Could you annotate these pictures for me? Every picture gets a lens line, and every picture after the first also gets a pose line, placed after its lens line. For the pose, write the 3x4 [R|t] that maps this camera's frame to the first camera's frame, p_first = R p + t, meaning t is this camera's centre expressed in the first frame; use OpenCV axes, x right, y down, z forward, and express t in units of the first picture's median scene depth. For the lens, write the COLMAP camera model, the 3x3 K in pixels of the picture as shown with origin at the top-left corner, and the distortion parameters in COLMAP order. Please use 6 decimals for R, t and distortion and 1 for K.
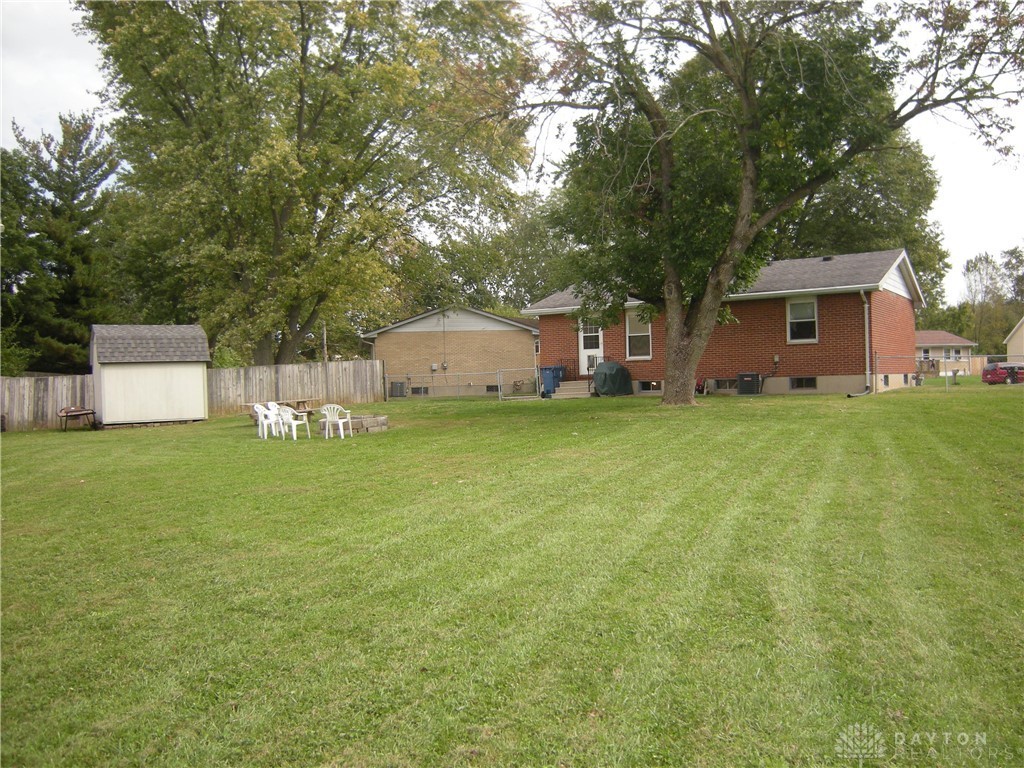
lens RADIAL K [[862.8, 0, 513.8], [0, 862.8, 387.6], [0, 0, 1]] dist [-0.123255, 0.063491]
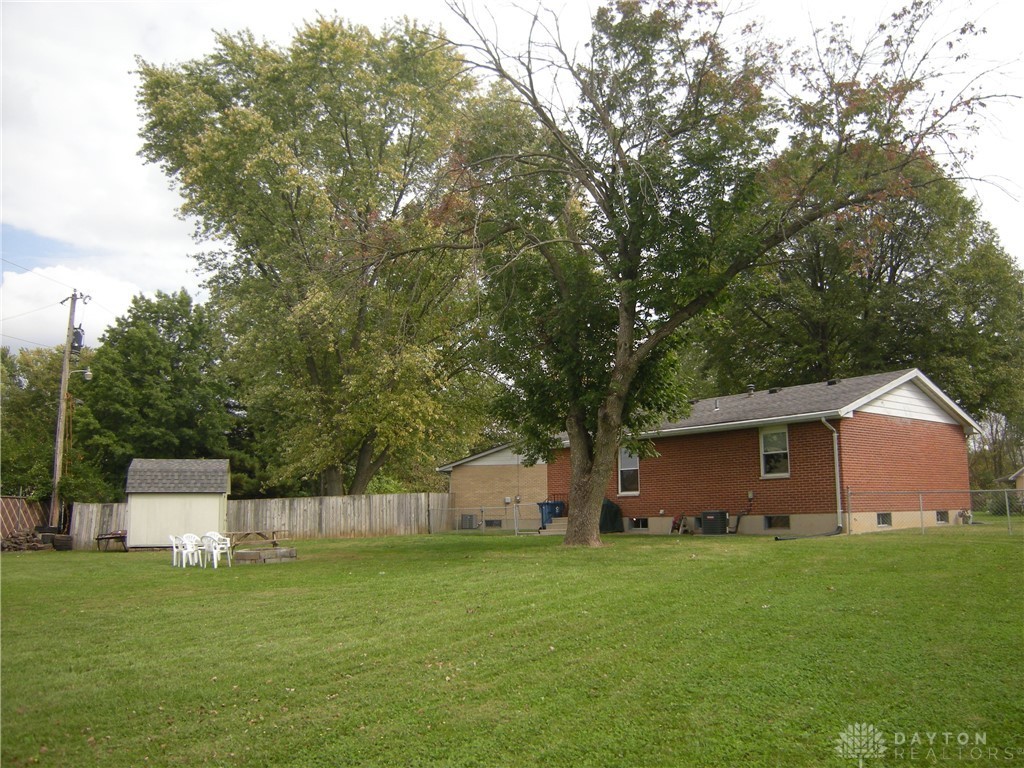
lens RADIAL K [[862.8, 0, 513.5], [0, 862.8, 382.1], [0, 0, 1]] dist [-0.123255, 0.063491]
pose [[0.957218, -0.030680, -0.287735, 0.318451], [-0.014251, 0.988158, -0.152775, -0.009684], [0.289015, 0.150339, 0.945446, 0.047530]]
